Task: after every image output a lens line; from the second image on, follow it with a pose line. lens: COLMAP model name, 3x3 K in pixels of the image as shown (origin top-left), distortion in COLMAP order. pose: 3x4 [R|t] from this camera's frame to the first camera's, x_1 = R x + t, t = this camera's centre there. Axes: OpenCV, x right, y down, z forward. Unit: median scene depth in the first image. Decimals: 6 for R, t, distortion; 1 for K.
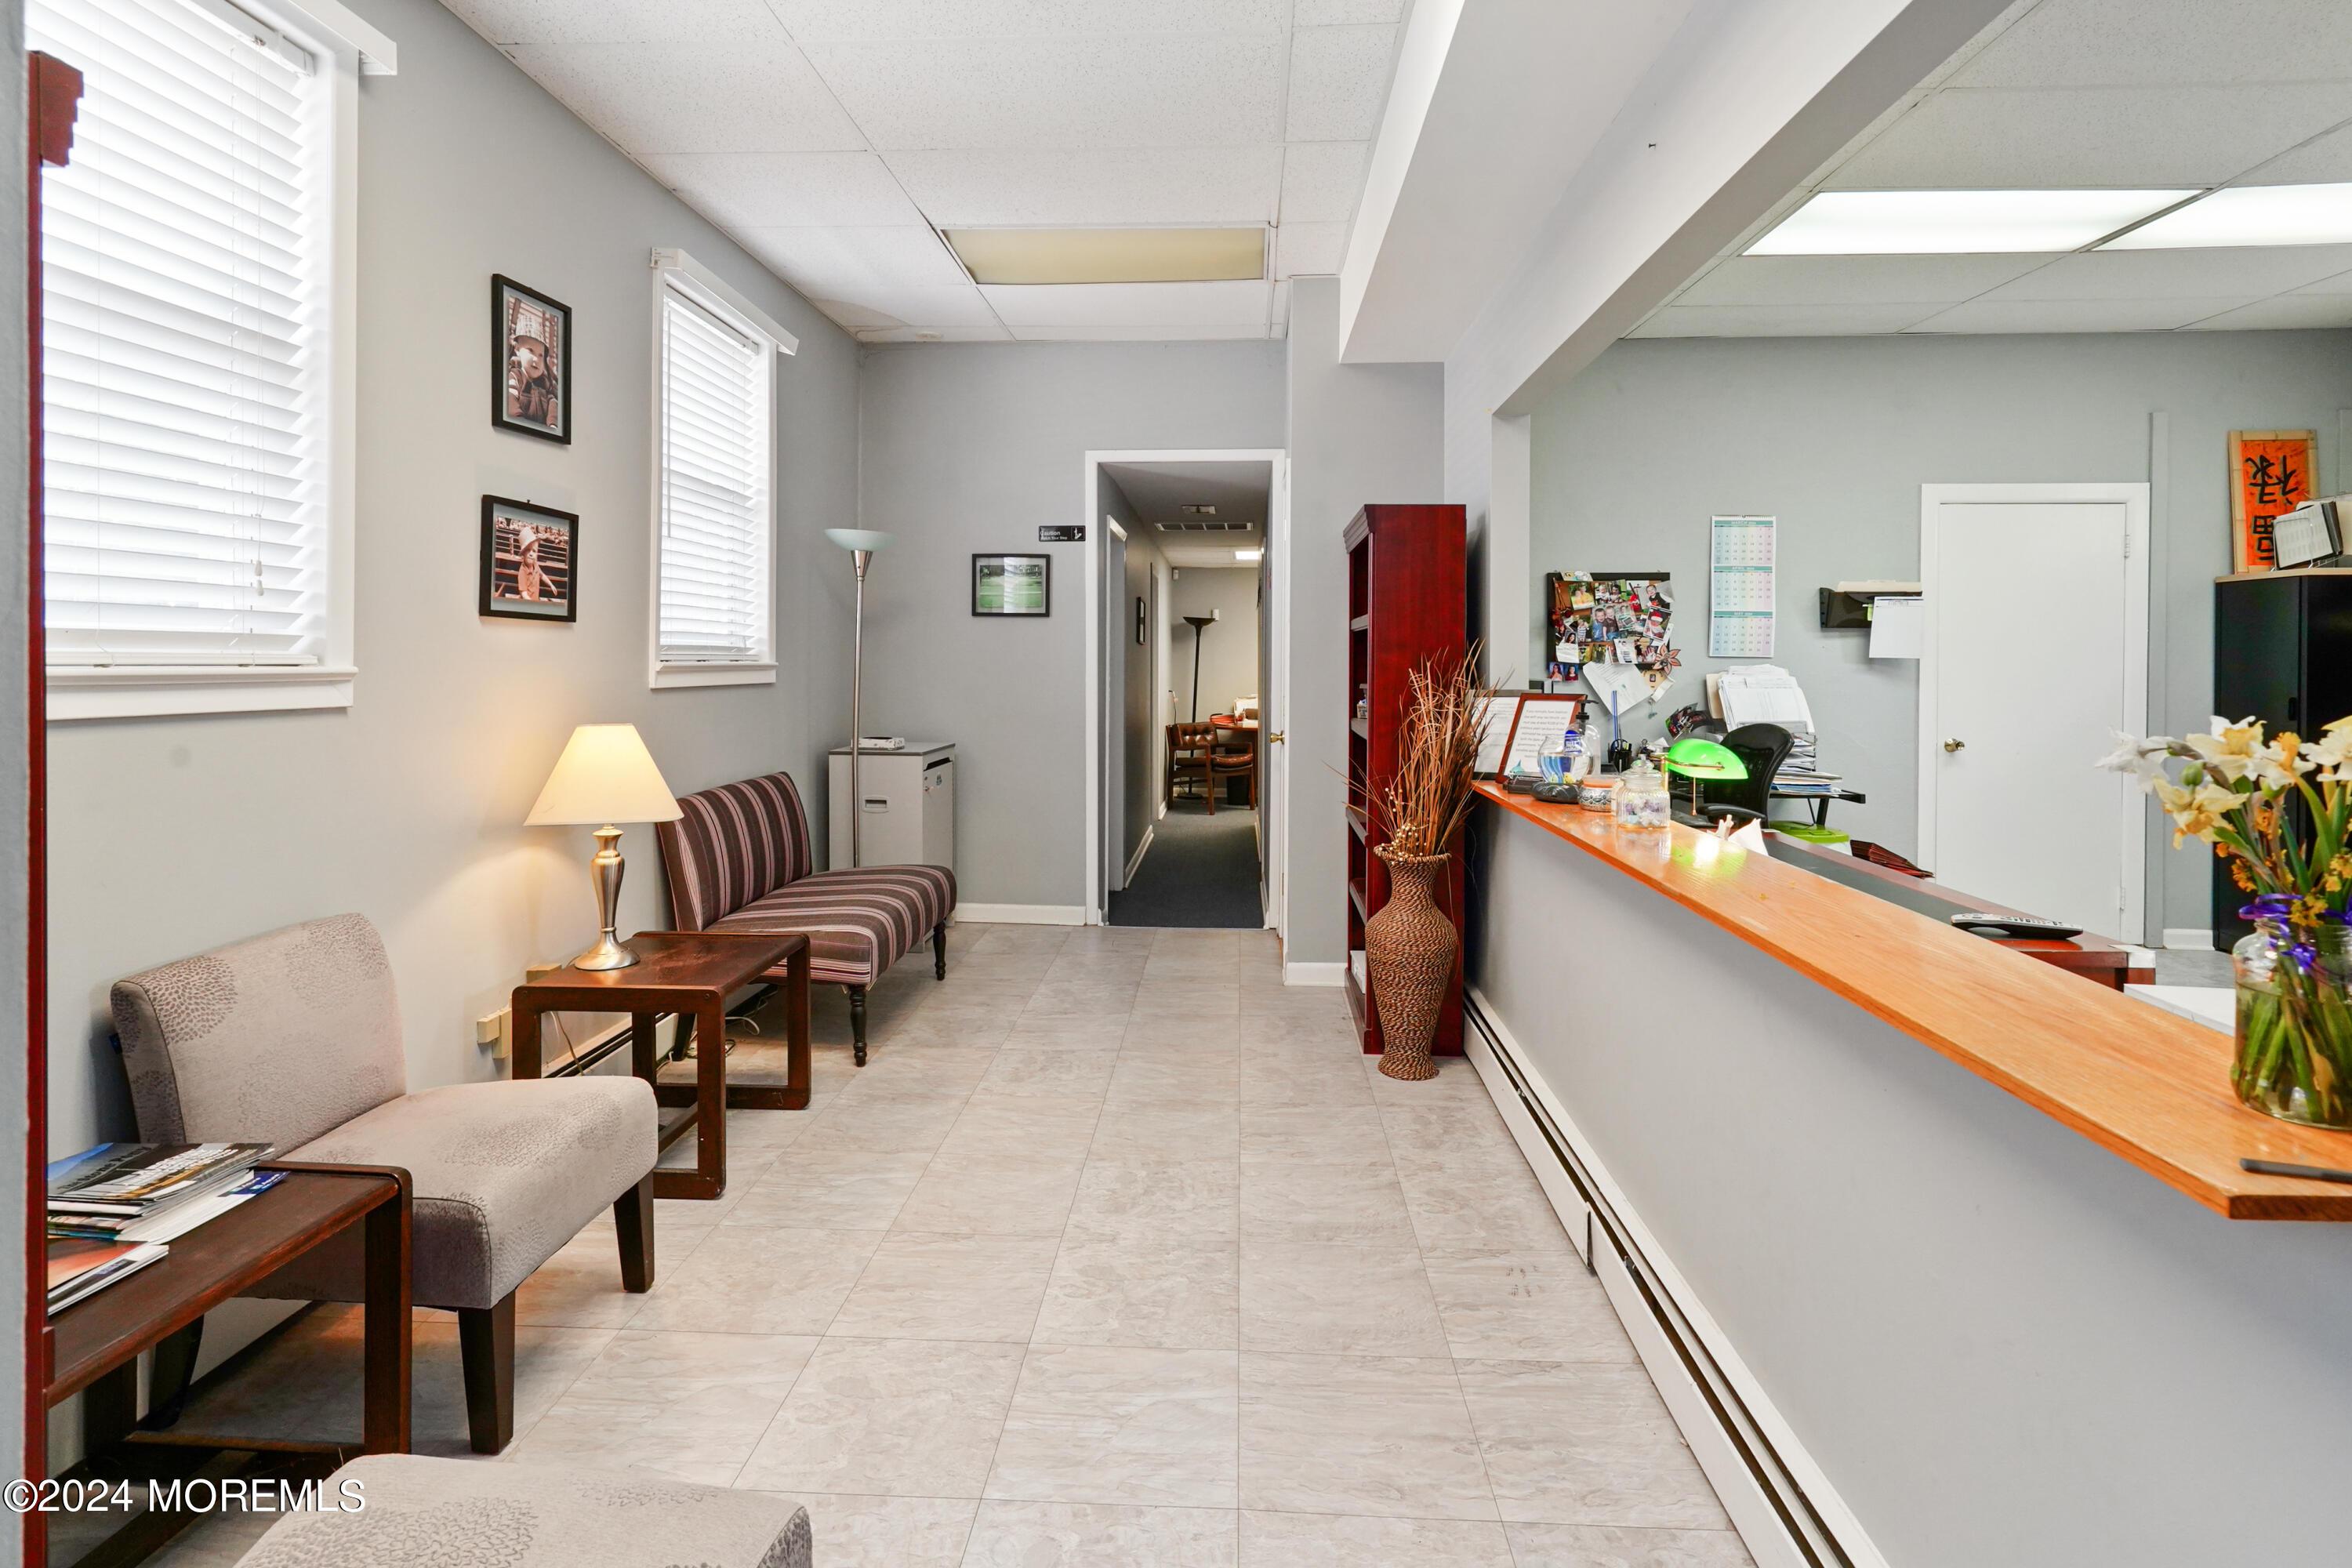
lens RADIAL K [[1119.2, 0, 1201.4], [0, 1119.2, 663.3], [0, 0, 1]] dist [-0.009606, 0.003888]
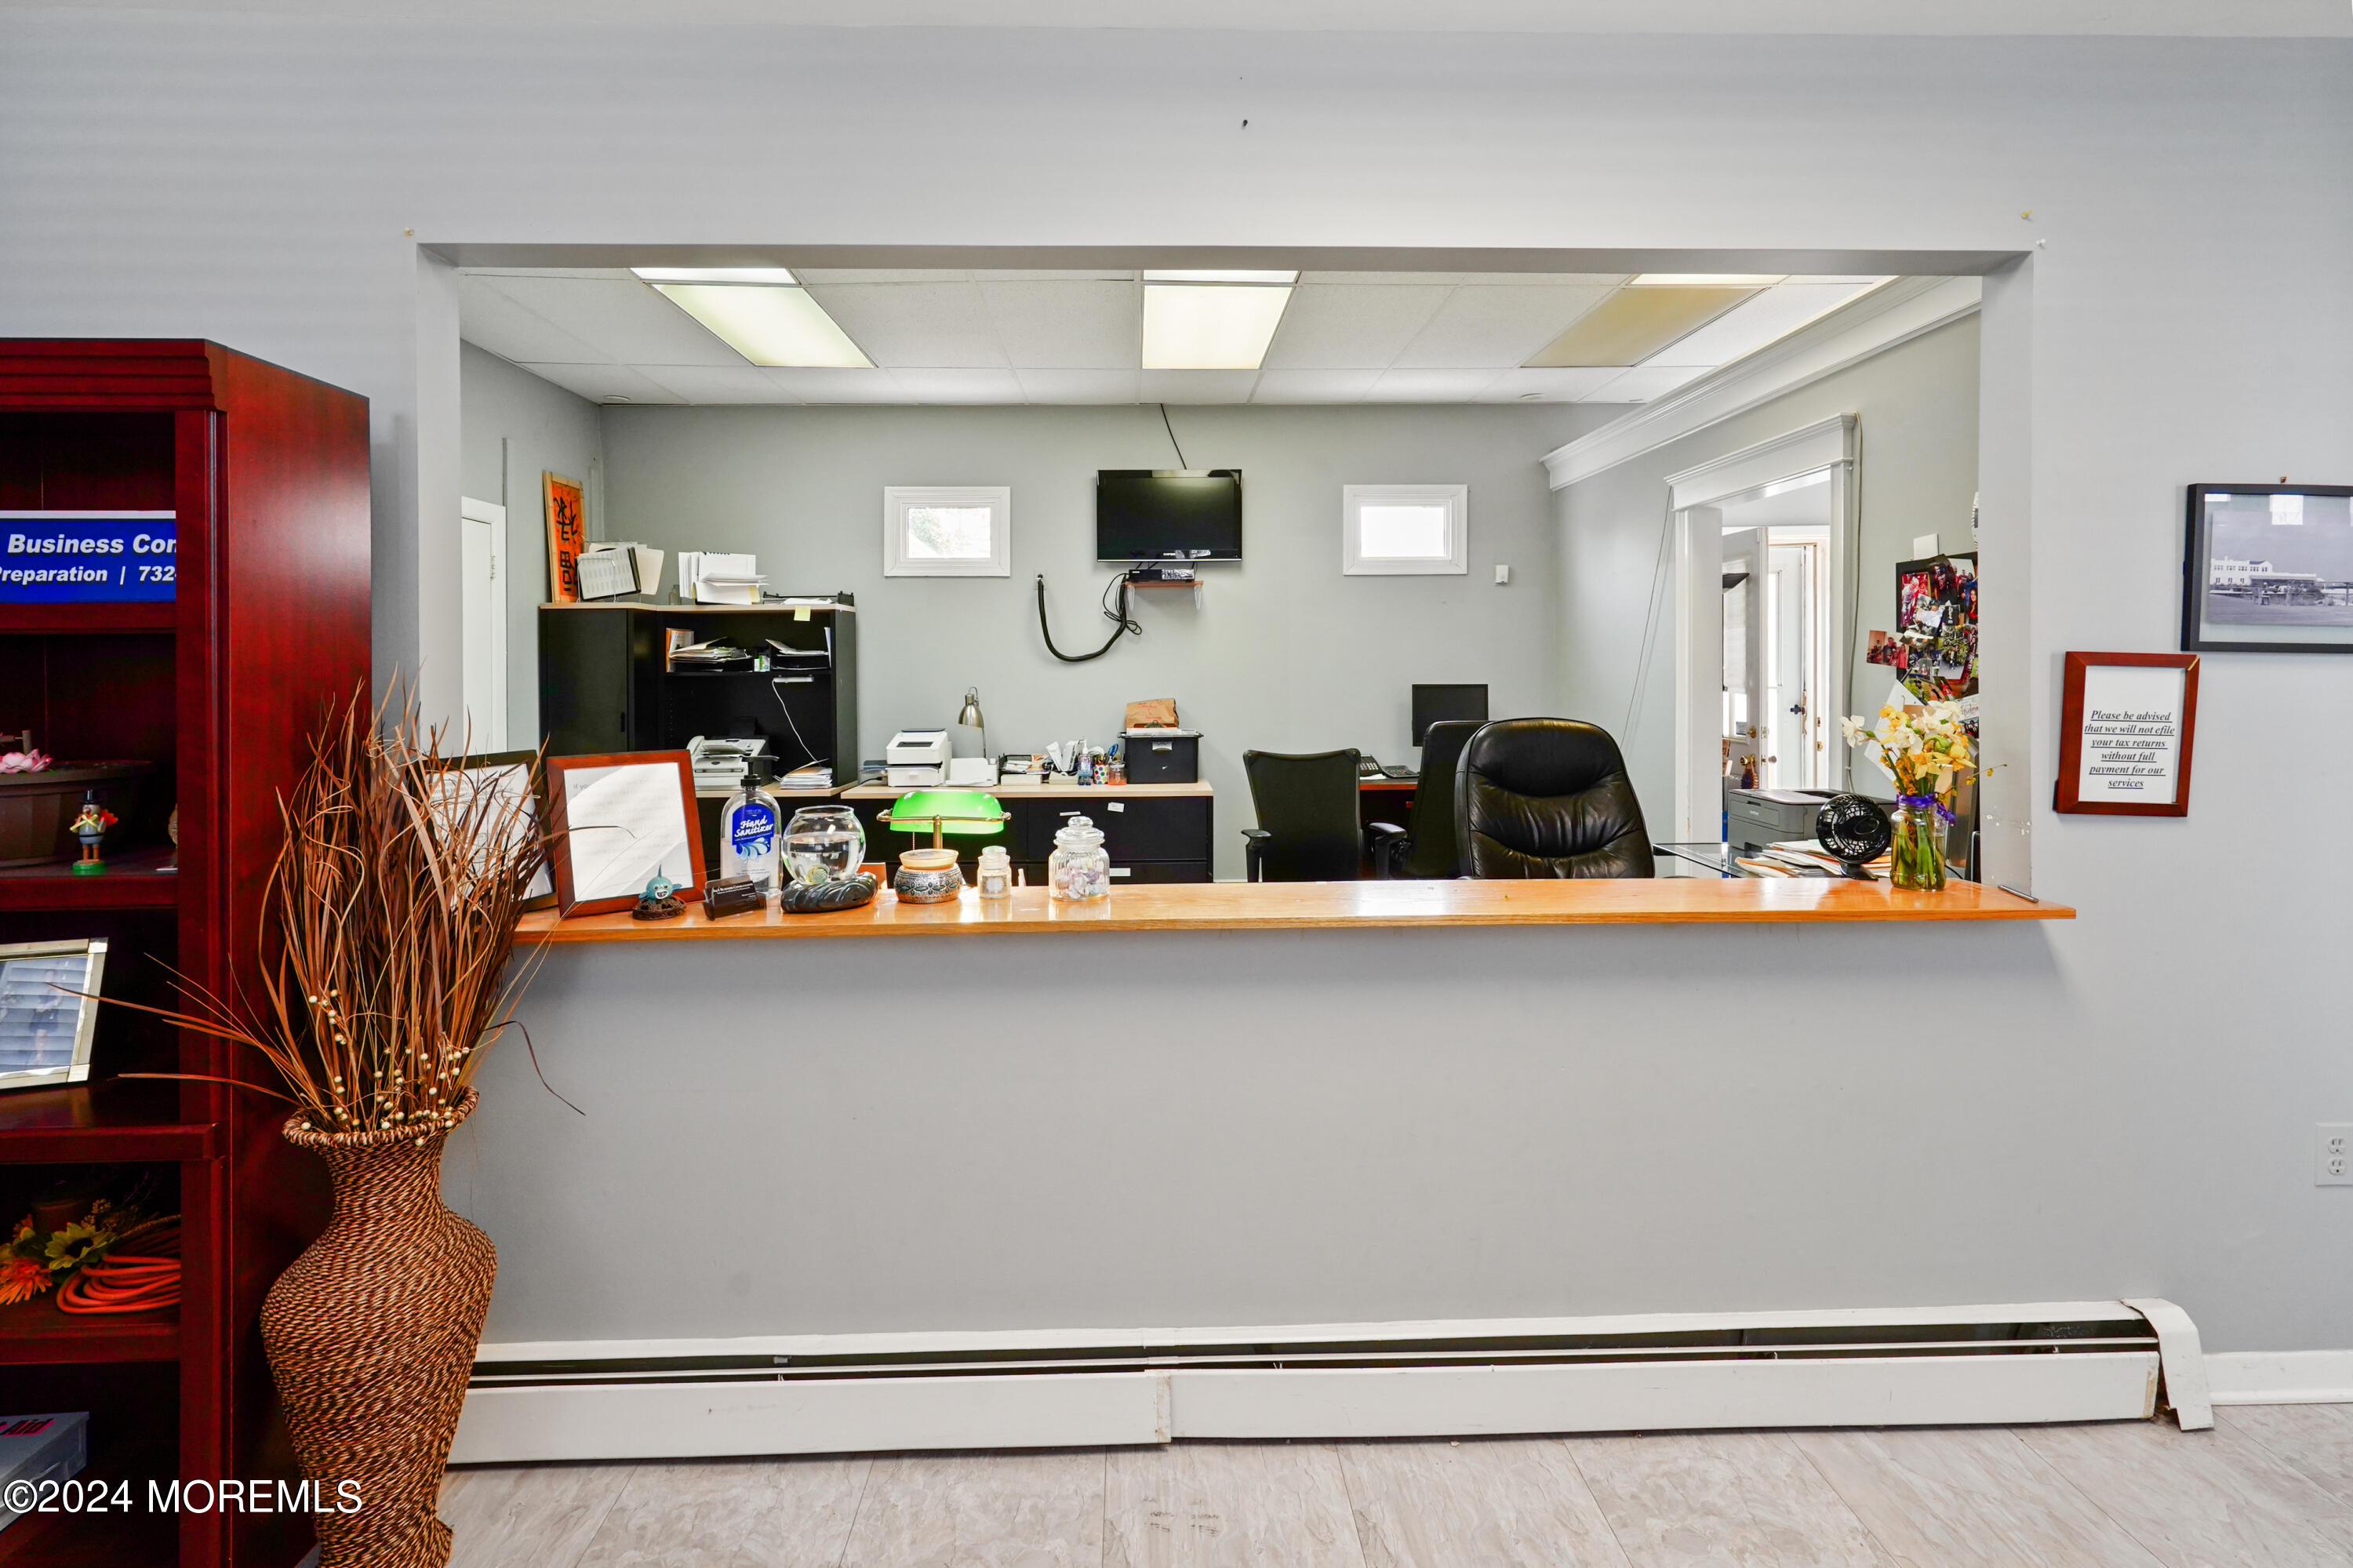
lens RADIAL K [[1119.7, 0, 1158.1], [0, 1119.7, 679.5], [0, 0, 1]] dist [-0.009606, 0.003888]
pose [[-0.062158, -0.011334, 0.998002, -0.375471], [0.008768, 0.999891, 0.011901, -0.022003], [-0.998028, 0.009490, -0.062052, 0.855551]]
